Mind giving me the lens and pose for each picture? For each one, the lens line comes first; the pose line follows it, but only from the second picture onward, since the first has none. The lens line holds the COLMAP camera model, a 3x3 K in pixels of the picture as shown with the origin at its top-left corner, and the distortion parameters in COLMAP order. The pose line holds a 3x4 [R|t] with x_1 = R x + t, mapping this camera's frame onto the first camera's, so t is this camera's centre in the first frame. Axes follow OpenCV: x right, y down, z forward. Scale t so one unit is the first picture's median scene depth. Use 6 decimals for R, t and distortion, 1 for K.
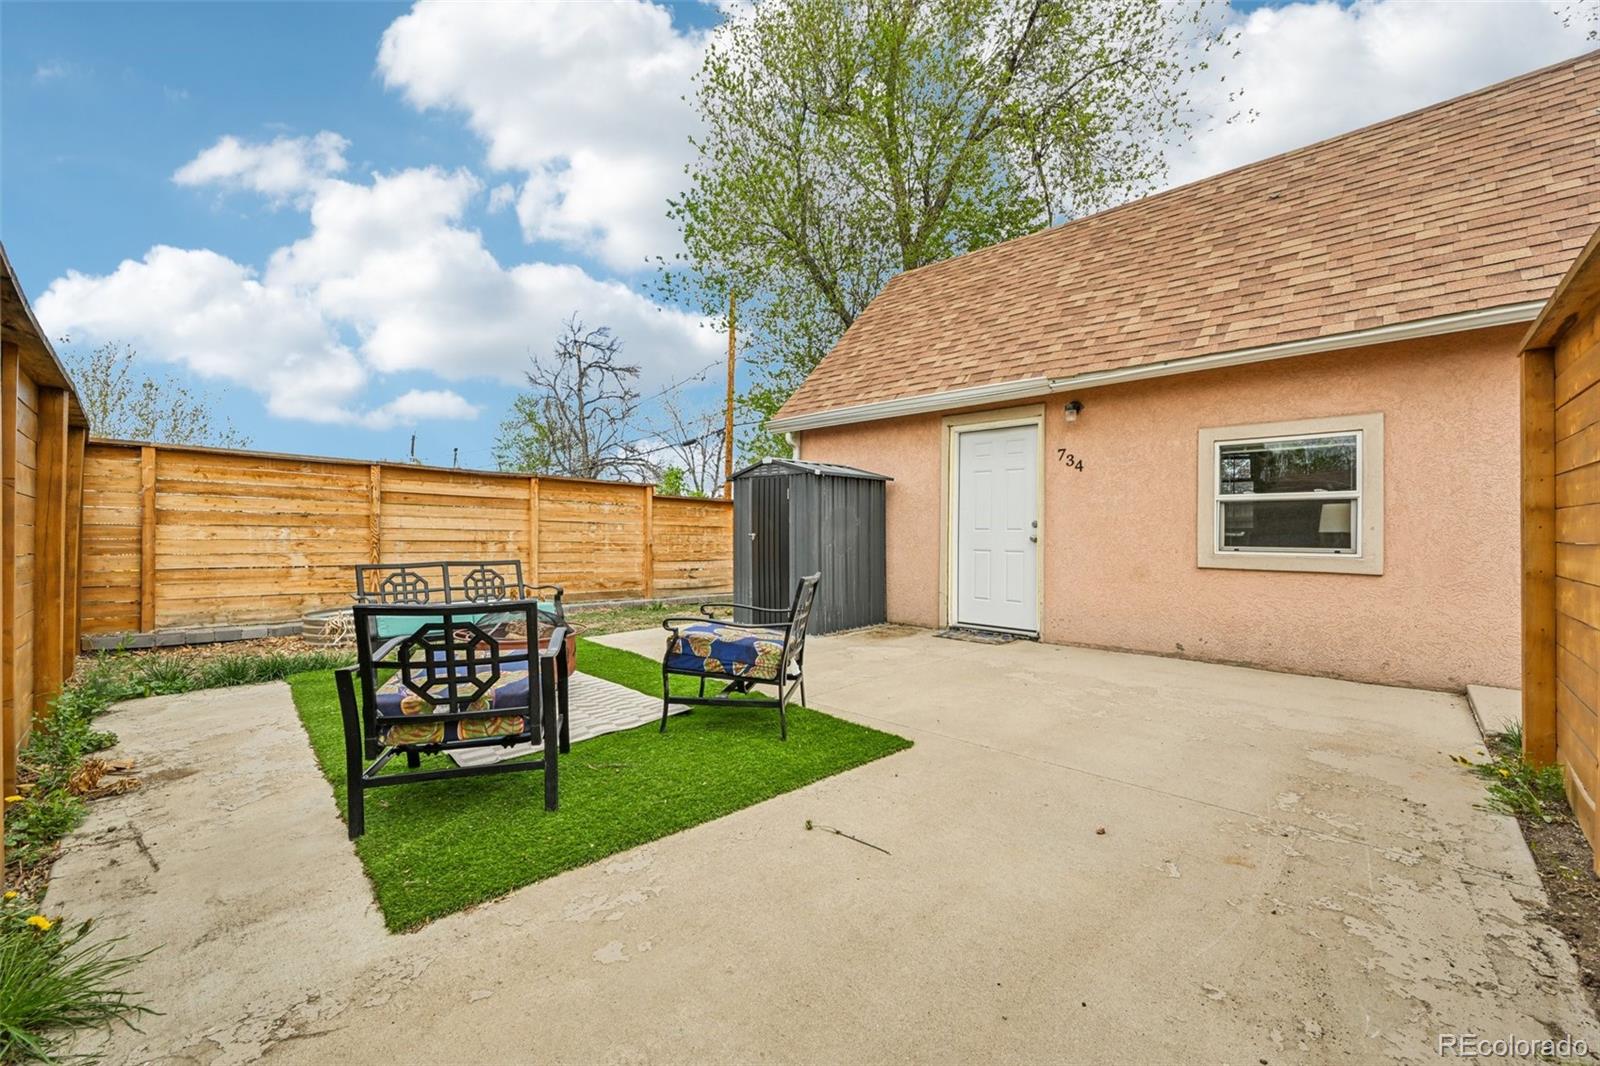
lens RADIAL K [[627.2, 0, 806.7], [0, 627.2, 528.8], [0, 0, 1]] dist [-0.003126, 0.000904]
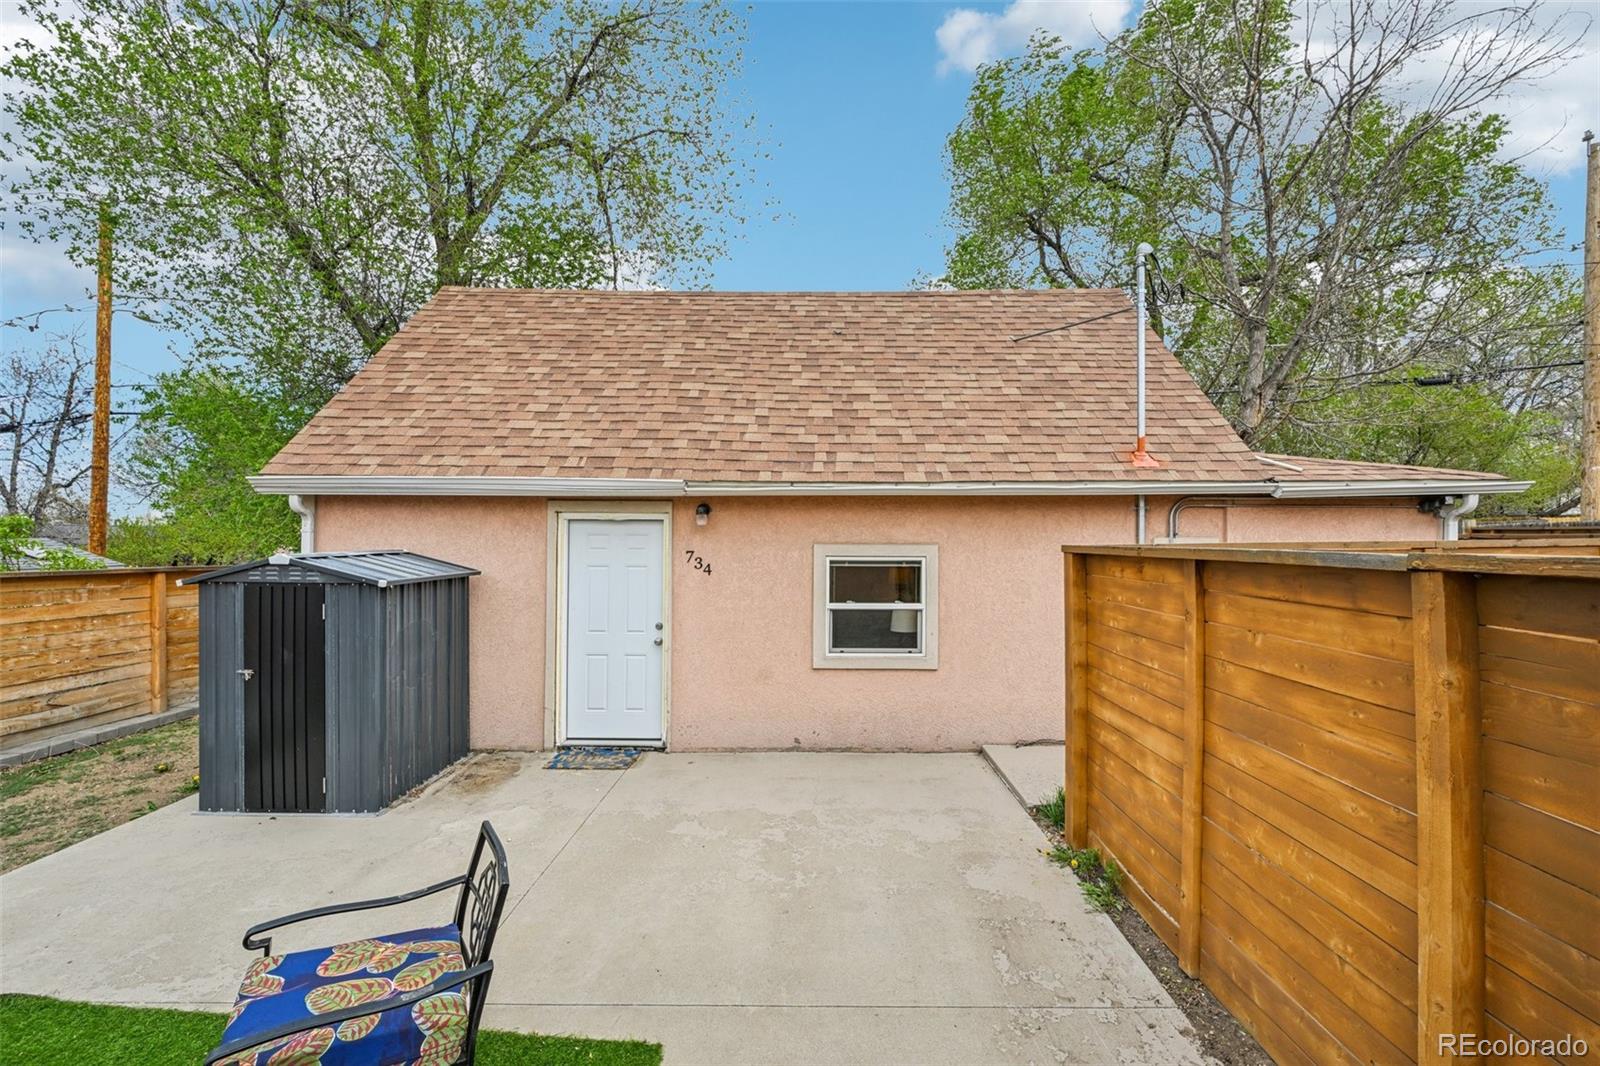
lens RADIAL K [[627.2, 0, 803.1], [0, 627.2, 534.7], [0, 0, 1]] dist [-0.003126, 0.000904]
pose [[0.735662, -0.005320, 0.677328, -0.116576], [0.005073, 0.999984, 0.002345, -0.151426], [-0.677330, 0.001711, 0.735678, 0.169388]]
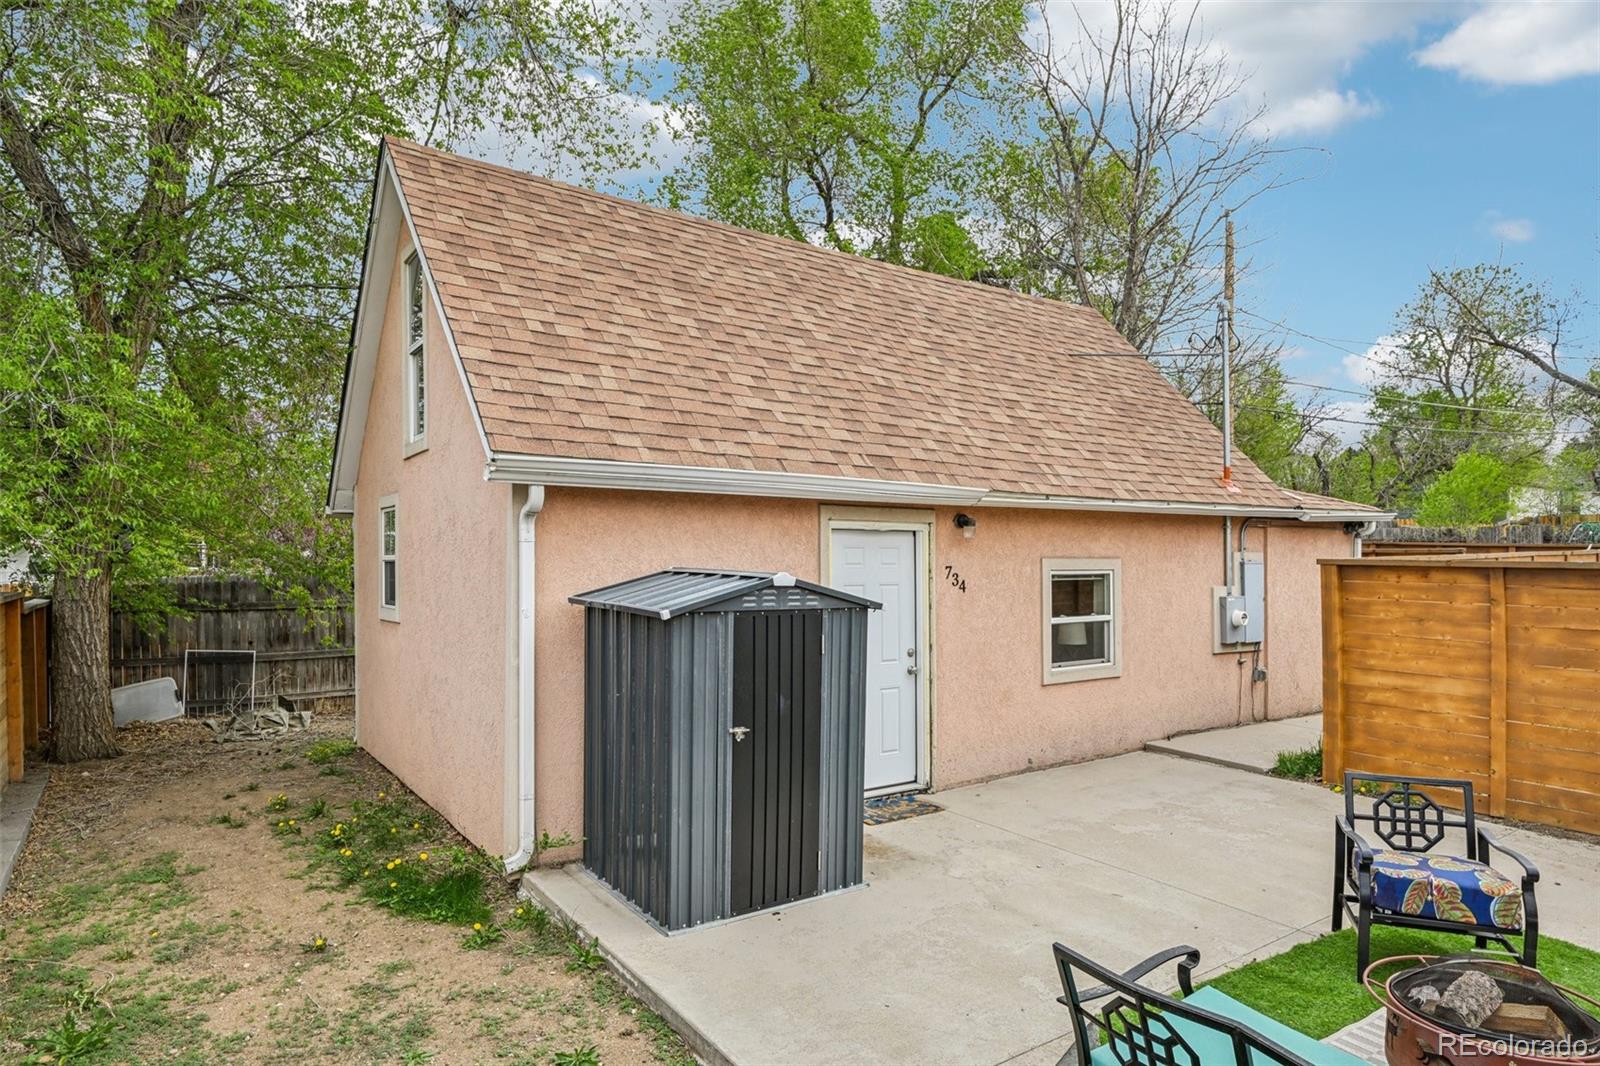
lens RADIAL K [[962.3, 0, 754.2], [0, 962.3, 555.1], [0, 0, 1]] dist [0.000049, -0.001806]
pose [[0.207084, -0.015103, 0.978207, -0.940959], [-0.005097, 0.999851, 0.016516, -0.160865], [-0.978310, -0.008406, 0.206976, 0.978297]]
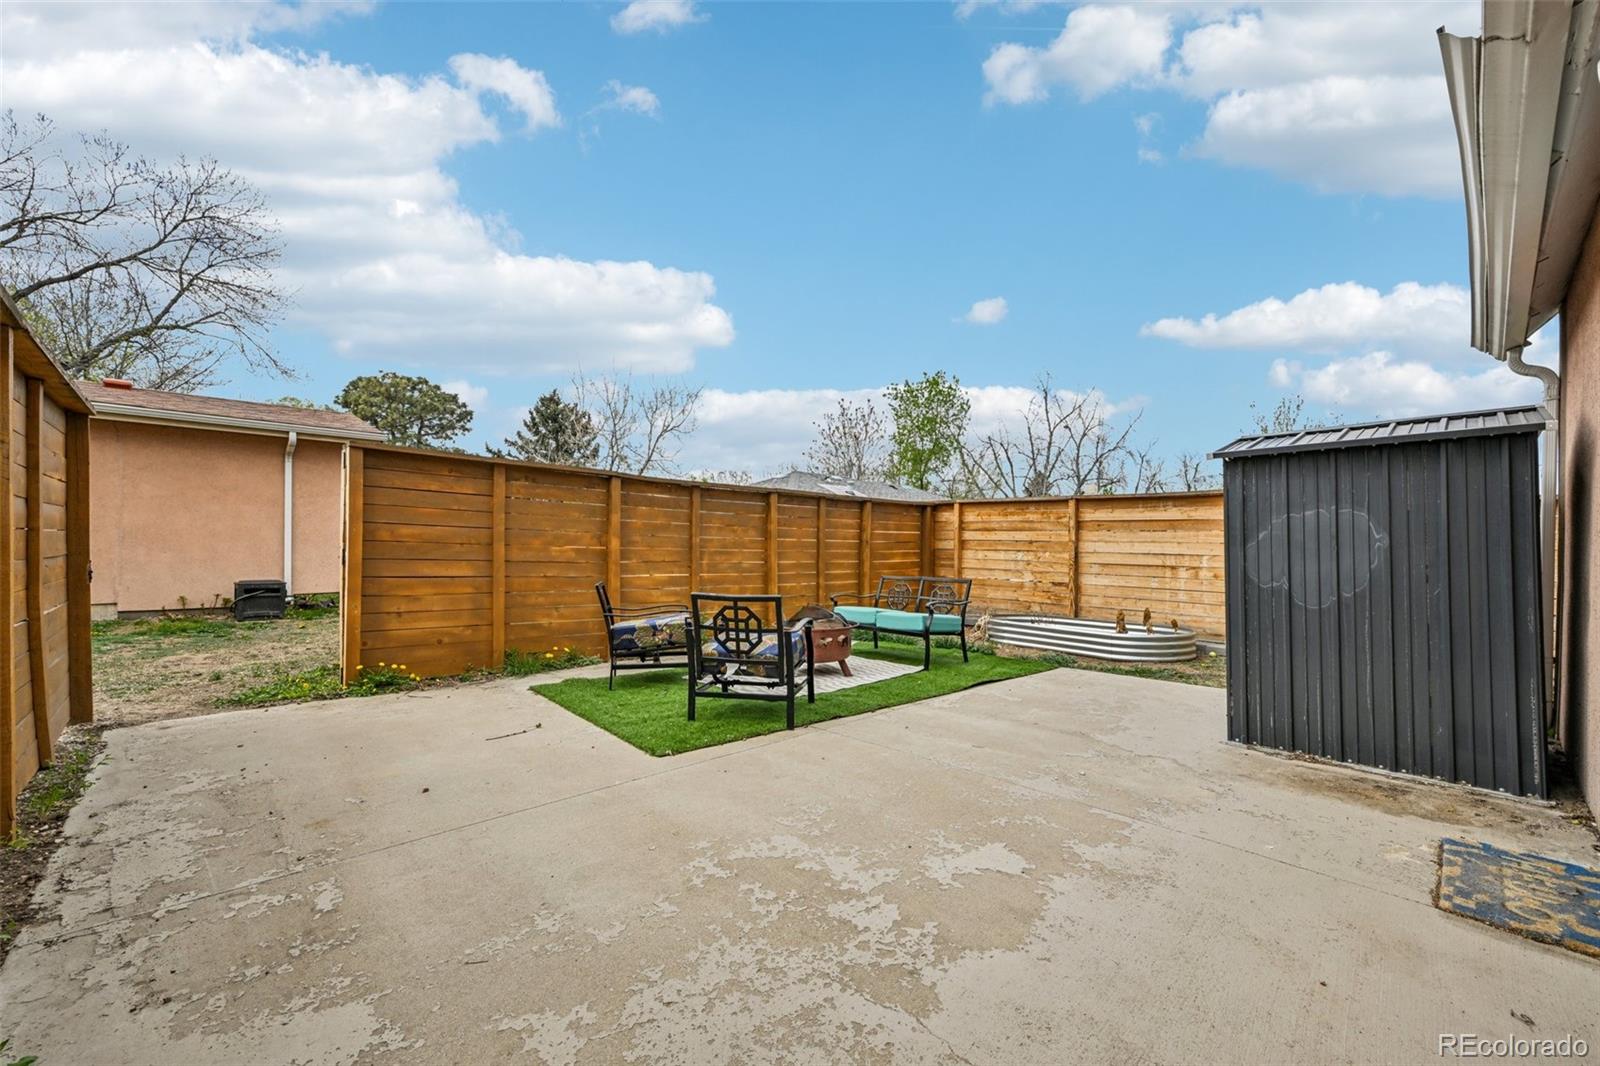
lens RADIAL K [[627.2, 0, 796.3], [0, 627.2, 534.9], [0, 0, 1]] dist [-0.003126, 0.000904]
pose [[-0.042503, -0.025925, -0.998760, 0.642334], [-0.009476, 0.999629, -0.025544, 0.001828], [0.999051, 0.008379, -0.042733, 0.677029]]
